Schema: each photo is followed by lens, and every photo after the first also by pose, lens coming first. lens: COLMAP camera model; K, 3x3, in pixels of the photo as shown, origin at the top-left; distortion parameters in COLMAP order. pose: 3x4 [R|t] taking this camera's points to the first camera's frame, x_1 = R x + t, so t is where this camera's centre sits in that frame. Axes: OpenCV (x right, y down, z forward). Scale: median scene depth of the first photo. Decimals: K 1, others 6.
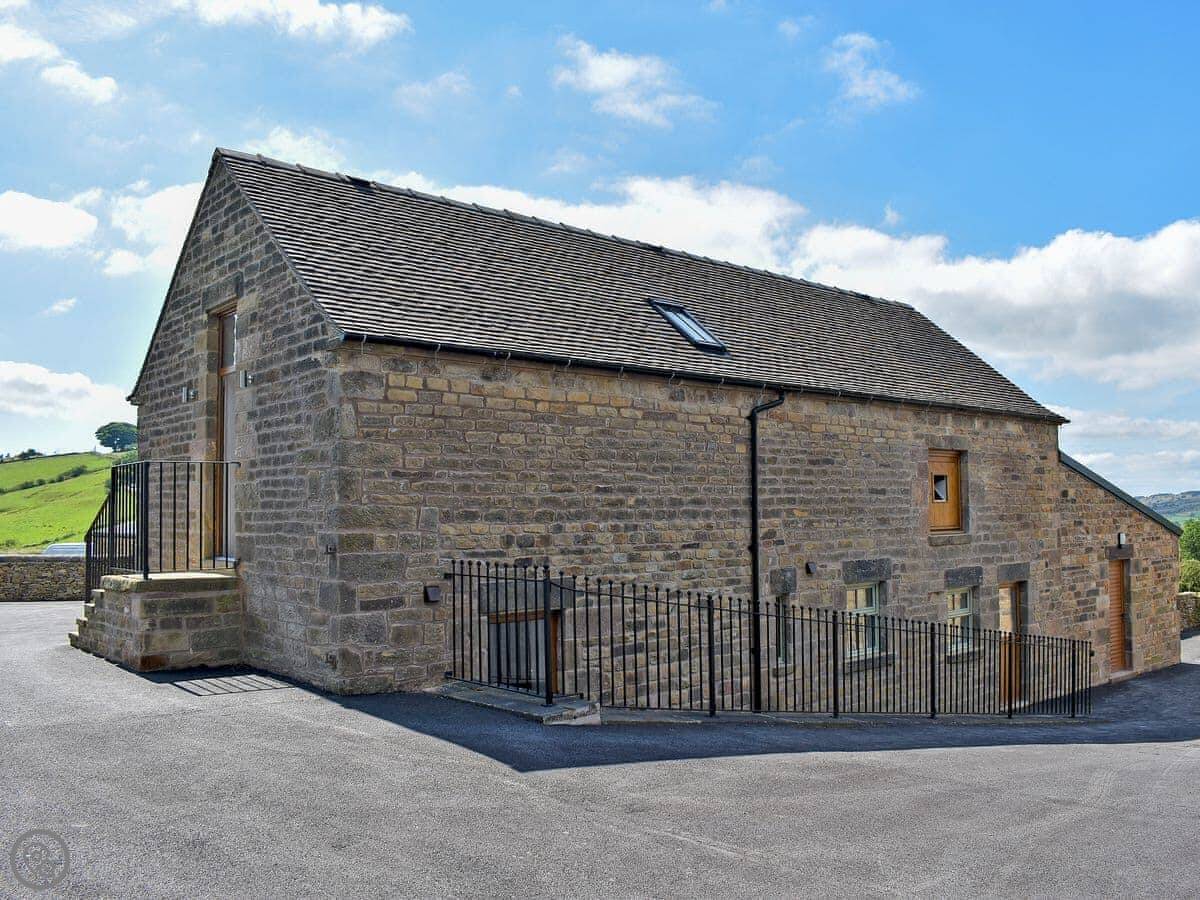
lens RADIAL K [[1055.5, 0, 600.2], [0, 1055.5, 452.0], [0, 0, 1]] dist [-0.098137, 0.019302]
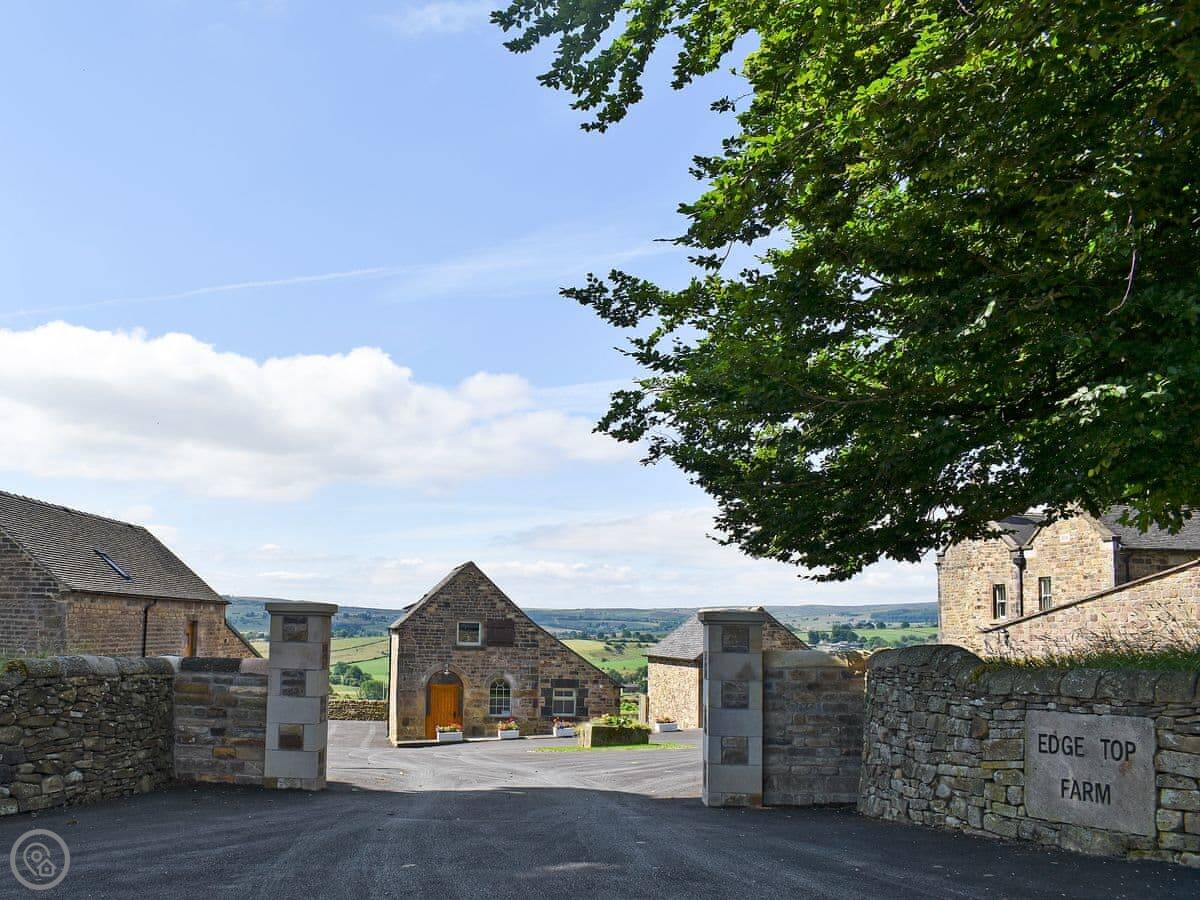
lens RADIAL K [[1055.5, 0, 600.4], [0, 1055.5, 452.0], [0, 0, 1]] dist [-0.098137, 0.019302]
pose [[0.615724, 0.147271, 0.774077, -1.159931], [-0.059128, 0.988244, -0.140985, -0.130657], [-0.785740, 0.041038, 0.617194, -1.307904]]
